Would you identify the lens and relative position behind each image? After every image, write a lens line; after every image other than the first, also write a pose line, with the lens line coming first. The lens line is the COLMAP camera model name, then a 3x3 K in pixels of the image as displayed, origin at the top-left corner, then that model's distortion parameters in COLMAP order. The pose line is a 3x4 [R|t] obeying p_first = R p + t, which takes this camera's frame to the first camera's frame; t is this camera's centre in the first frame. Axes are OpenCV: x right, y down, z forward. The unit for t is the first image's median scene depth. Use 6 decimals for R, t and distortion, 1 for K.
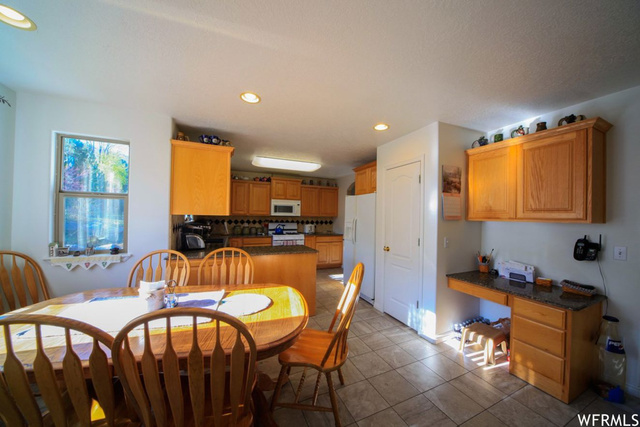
lens RADIAL K [[222.9, 0, 322.4], [0, 222.9, 215.2], [0, 0, 1]] dist [-0.000895, 0.000020]
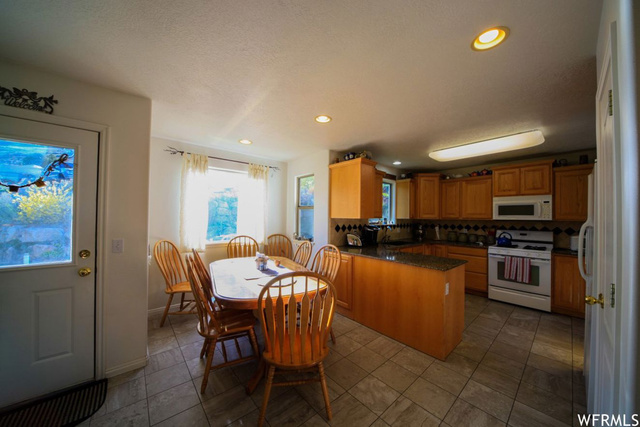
lens RADIAL K [[222.9, 0, 322.9], [0, 222.9, 215.5], [0, 0, 1]] dist [-0.000895, 0.000020]
pose [[0.309947, -0.020273, -0.950538, 0.297780], [-0.001796, 0.999758, -0.021908, 0.004988], [0.950752, 0.008497, 0.309836, 0.240208]]
